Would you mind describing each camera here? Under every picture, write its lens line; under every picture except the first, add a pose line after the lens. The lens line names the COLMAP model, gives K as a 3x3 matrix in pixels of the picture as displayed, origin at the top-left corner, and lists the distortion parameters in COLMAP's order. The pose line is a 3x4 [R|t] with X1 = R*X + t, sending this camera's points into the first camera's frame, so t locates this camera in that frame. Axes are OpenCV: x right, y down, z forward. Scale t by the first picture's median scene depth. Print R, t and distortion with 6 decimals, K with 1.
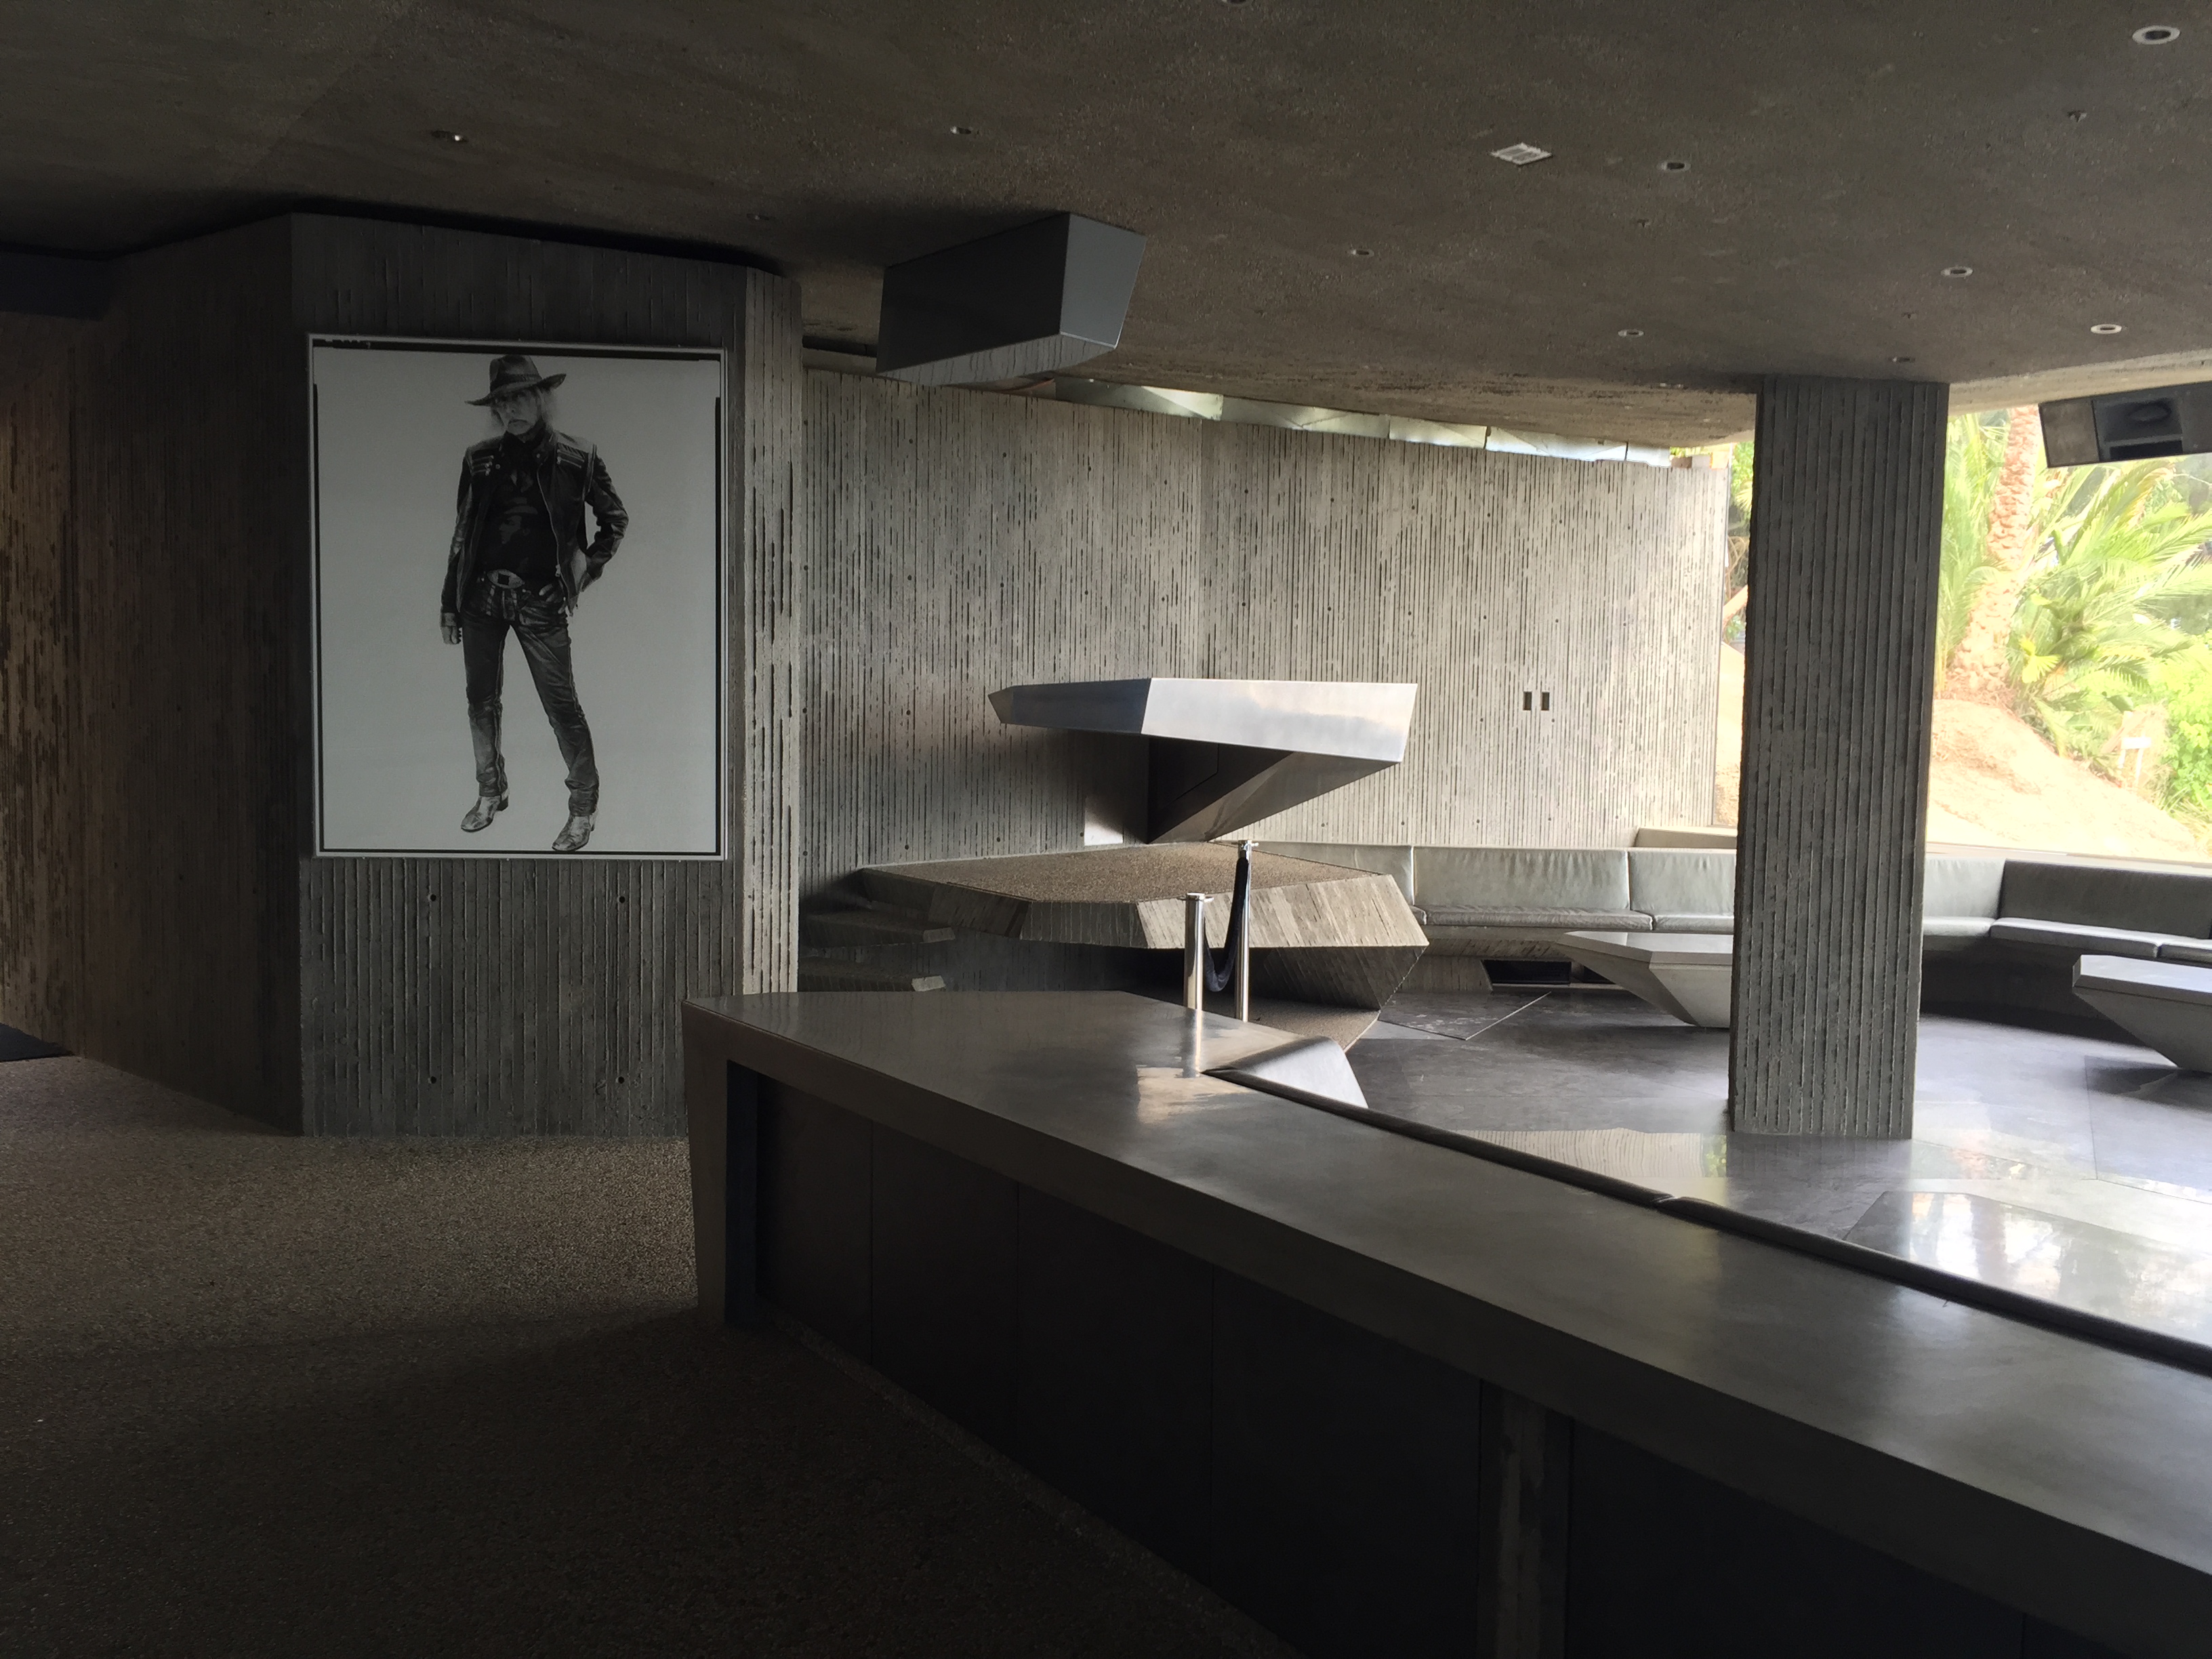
lens RADIAL K [[1896.3, 0, 1100.8], [0, 1896.3, 819.9], [0, 0, 1]] dist [0.088427, -0.144898]
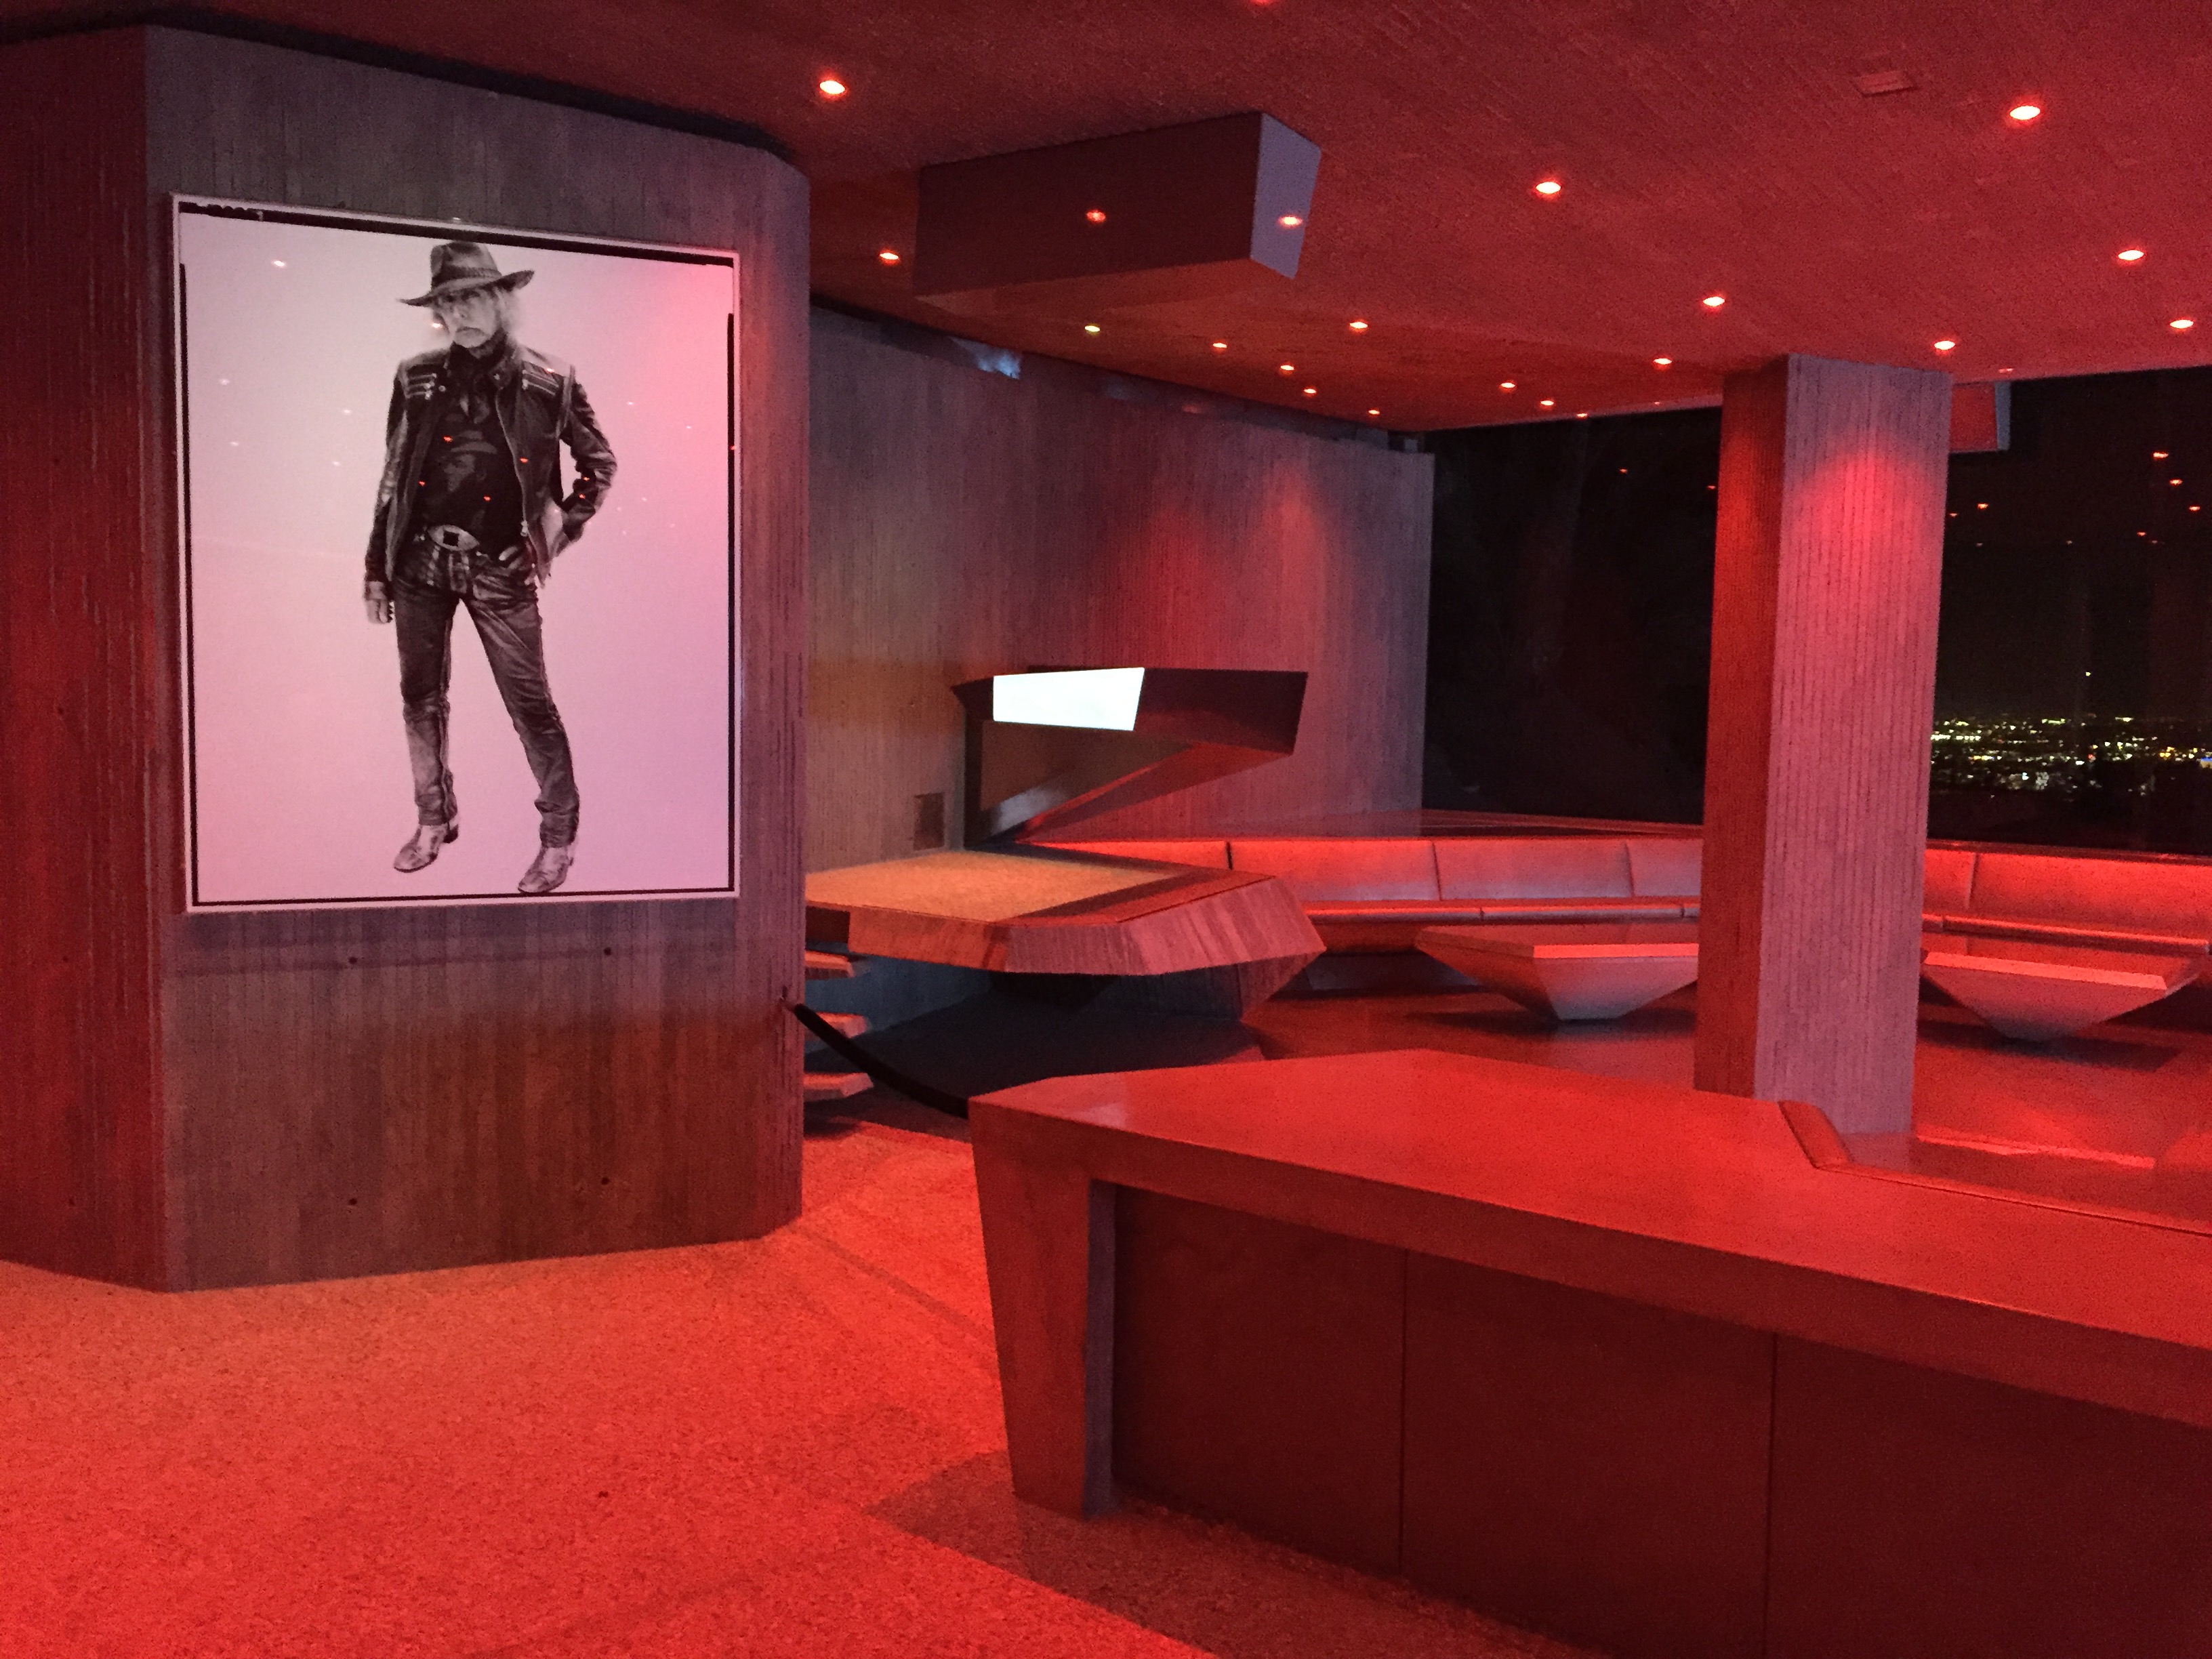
lens RADIAL K [[1896.3, 0, 1100.8], [0, 1896.3, 819.9], [0, 0, 1]] dist [0.088427, -0.144898]
pose [[0.953385, -0.022285, 0.300934, -0.297033], [0.018366, 0.999706, 0.015844, -0.021414], [-0.301199, -0.009578, 0.953513, 0.197164]]
